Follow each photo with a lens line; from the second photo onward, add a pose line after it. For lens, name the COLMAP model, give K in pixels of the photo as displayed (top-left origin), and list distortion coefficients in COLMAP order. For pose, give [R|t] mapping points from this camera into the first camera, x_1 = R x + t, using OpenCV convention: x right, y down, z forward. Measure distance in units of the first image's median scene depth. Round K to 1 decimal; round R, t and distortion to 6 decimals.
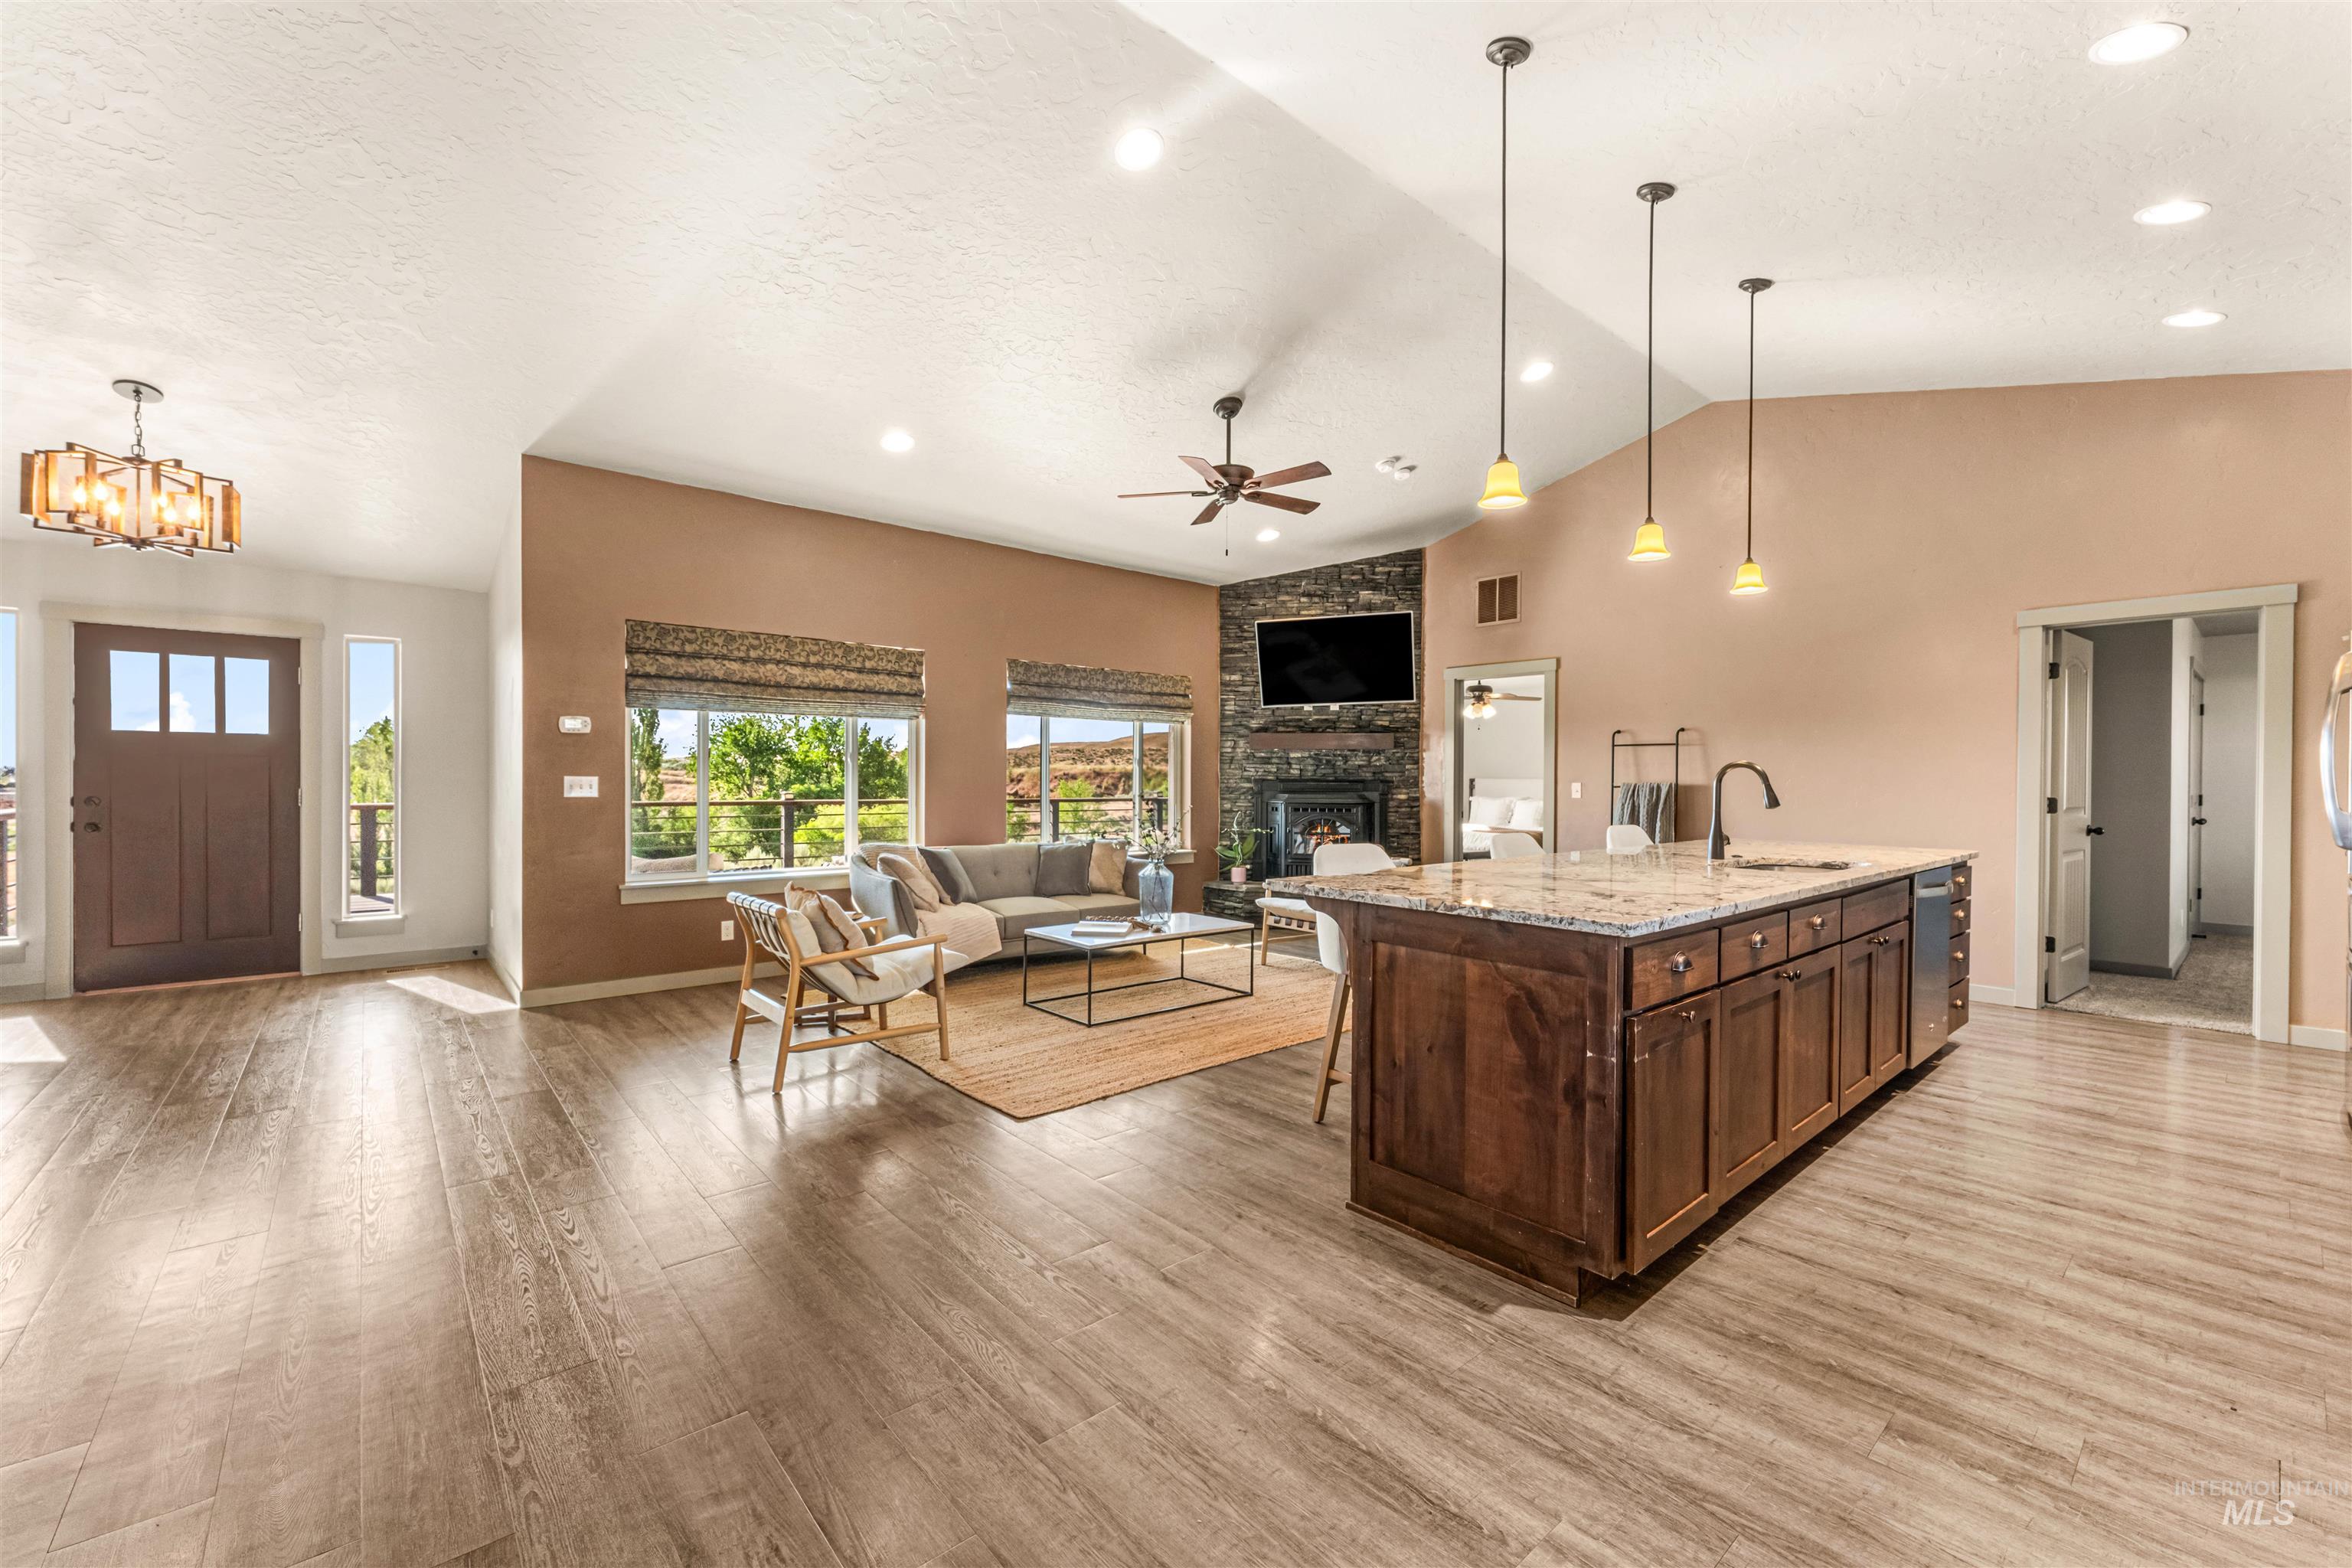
lens RADIAL K [[947.1, 0, 1159.8], [0, 947.1, 790.4], [0, 0, 1]] dist [0.002420, 0.000113]
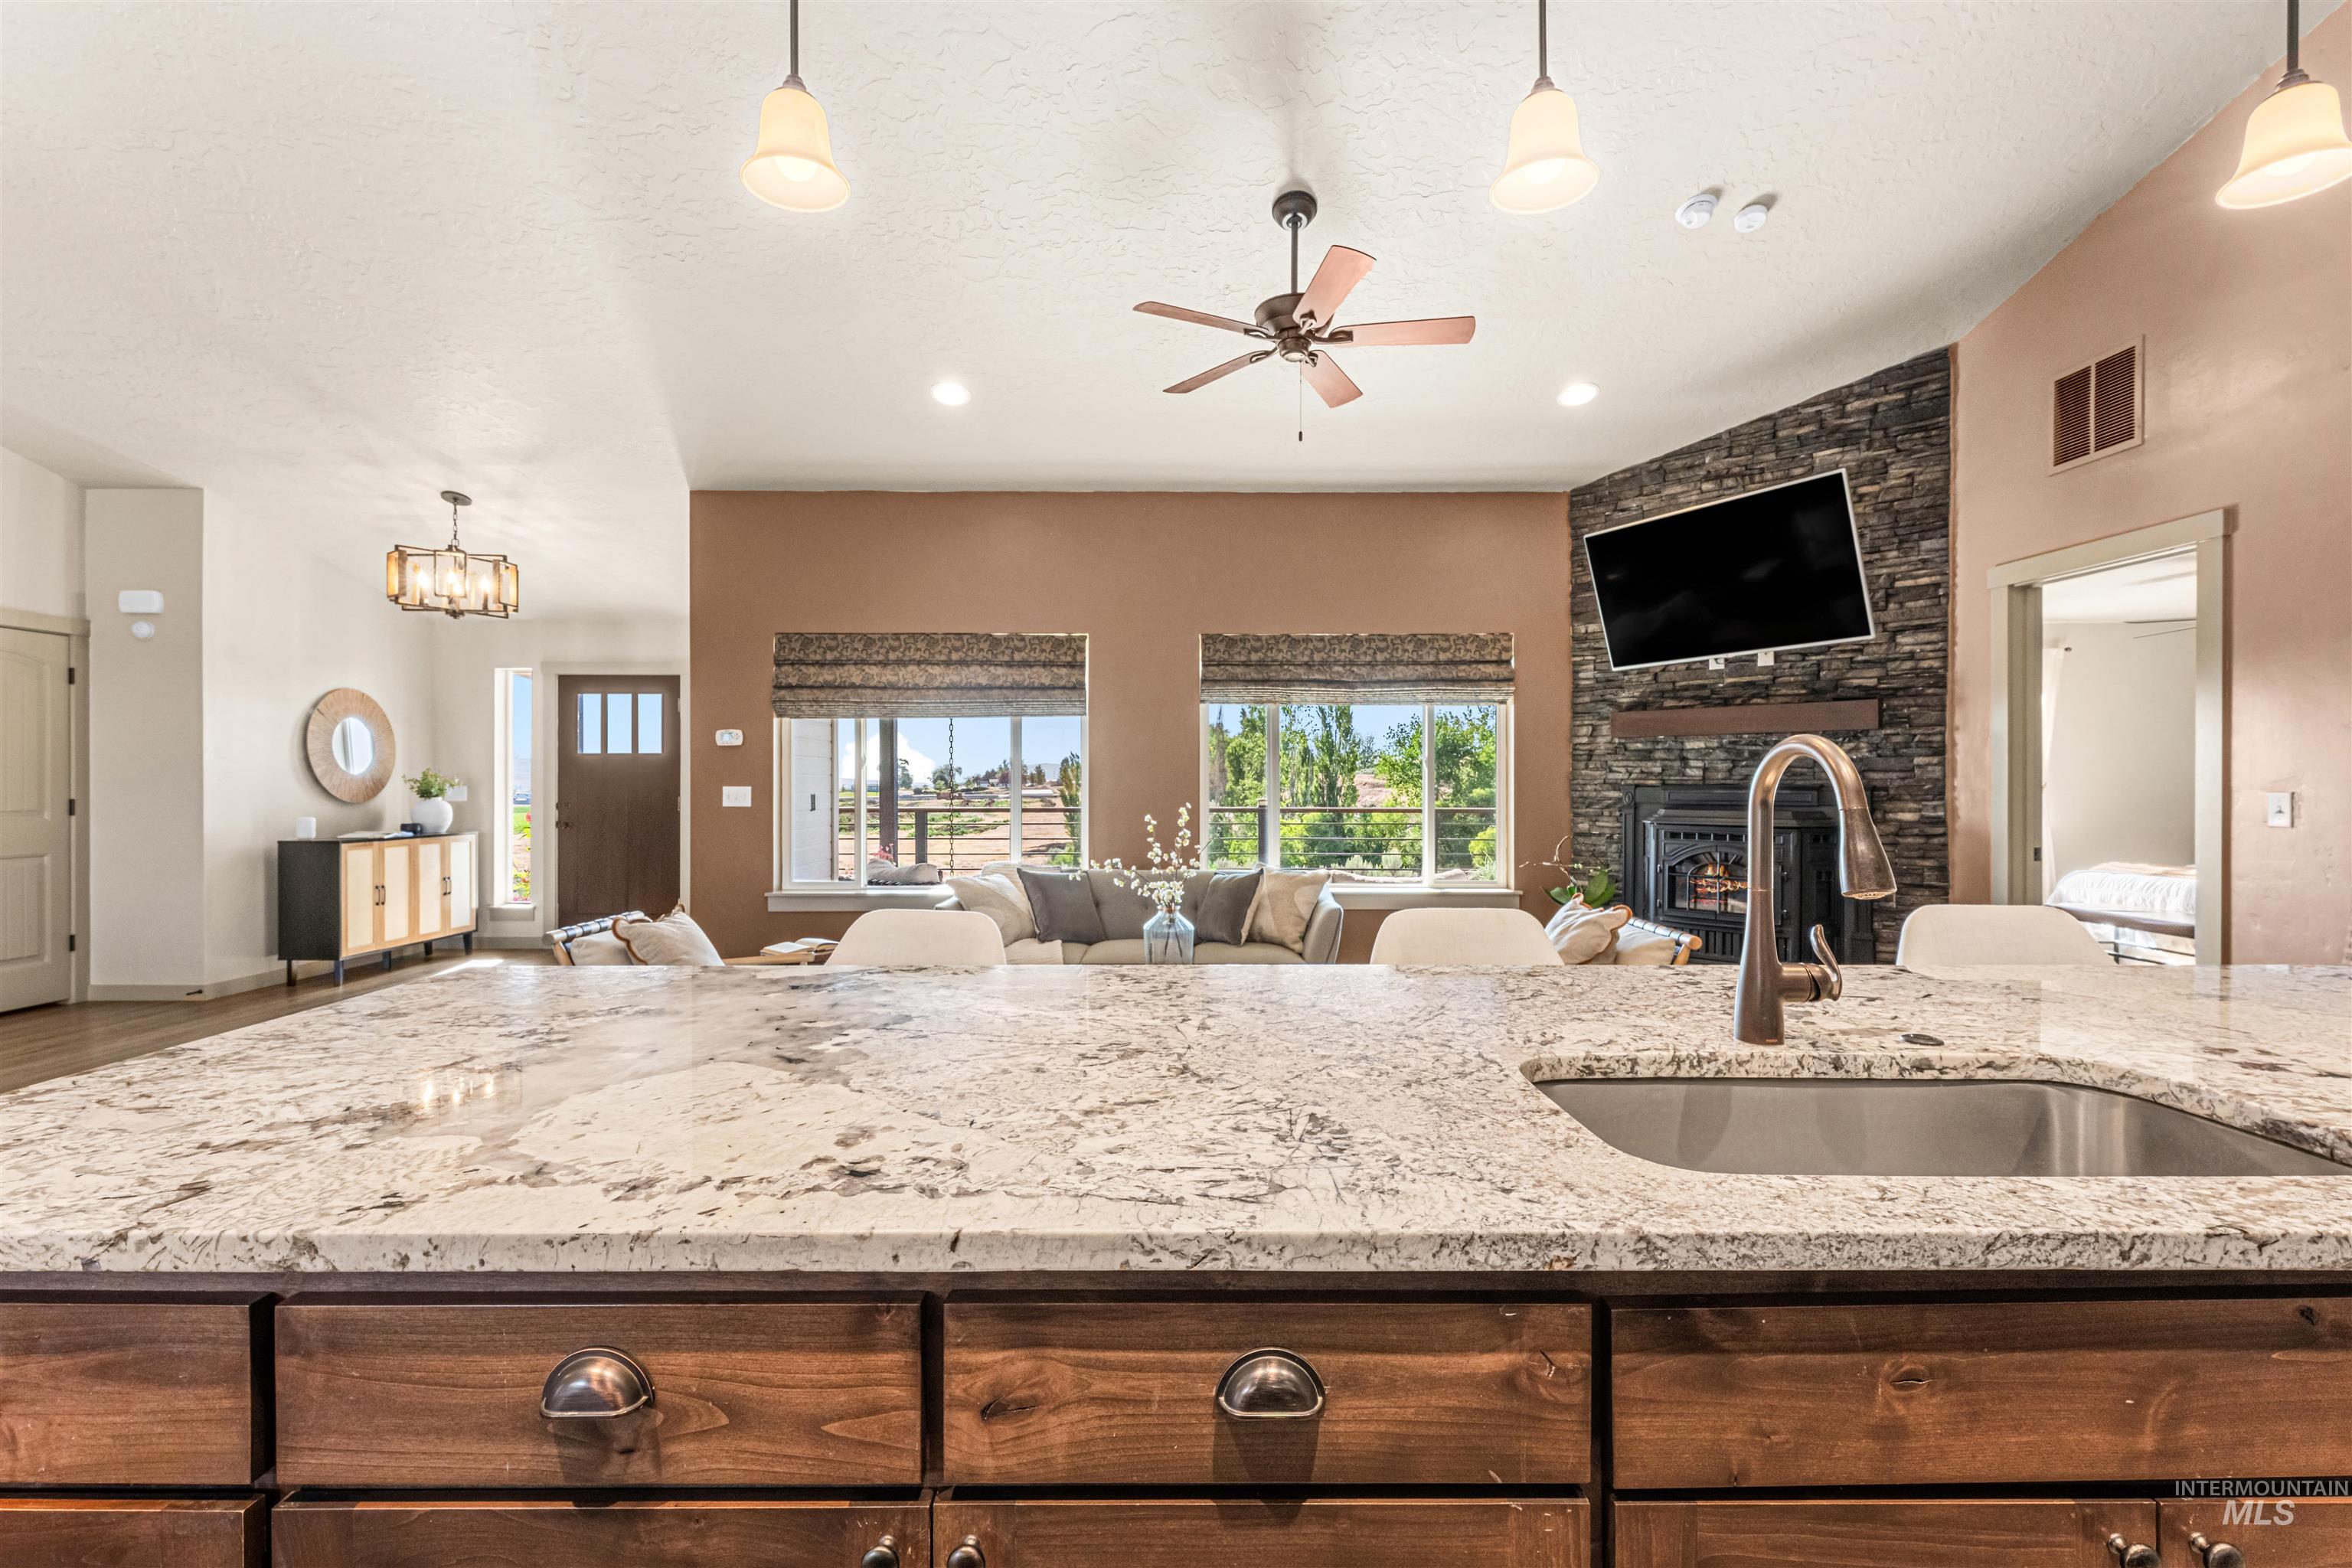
lens RADIAL K [[1022.4, 0, 1173.1], [0, 1022.4, 782.9], [0, 0, 1]] dist [-0.001315, -0.000241]
pose [[0.760996, -0.004967, -0.648737, 0.355019], [-0.002312, 0.999944, -0.010368, -0.006128], [0.648752, 0.009389, 0.760942, 0.325800]]
